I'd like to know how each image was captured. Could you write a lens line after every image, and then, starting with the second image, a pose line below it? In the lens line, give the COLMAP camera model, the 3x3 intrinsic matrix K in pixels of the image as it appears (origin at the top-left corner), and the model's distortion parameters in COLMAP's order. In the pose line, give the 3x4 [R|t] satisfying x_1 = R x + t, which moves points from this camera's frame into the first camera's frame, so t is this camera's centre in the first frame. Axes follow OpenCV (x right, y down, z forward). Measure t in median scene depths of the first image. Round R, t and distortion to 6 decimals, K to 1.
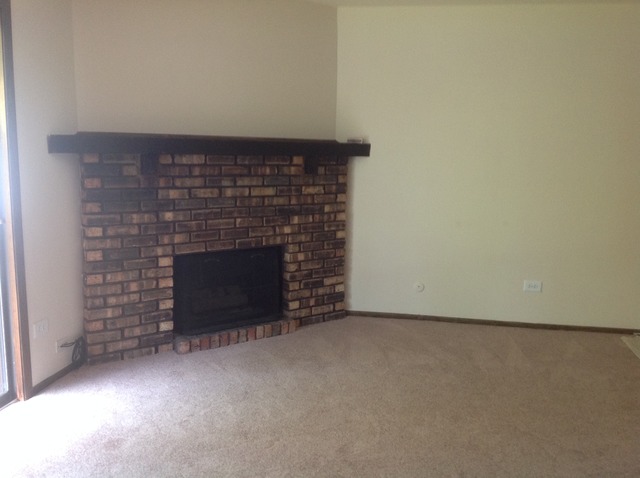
lens RADIAL K [[610.7, 0, 324.0], [0, 610.7, 242.4], [0, 0, 1]] dist [0.181661, -0.361518]
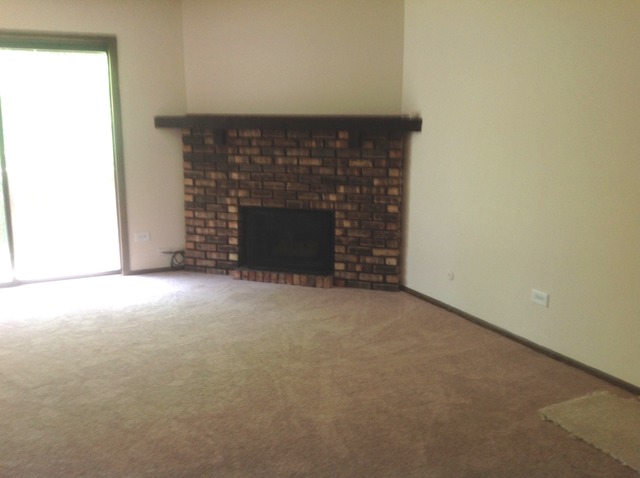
lens RADIAL K [[610.7, 0, 324.0], [0, 610.7, 242.4], [0, 0, 1]] dist [0.181661, -0.361518]
pose [[0.575609, 0.143064, -0.805113, 0.899699], [-0.124189, 0.988450, 0.086854, -0.036801], [0.808240, 0.049992, 0.586728, 0.351416]]
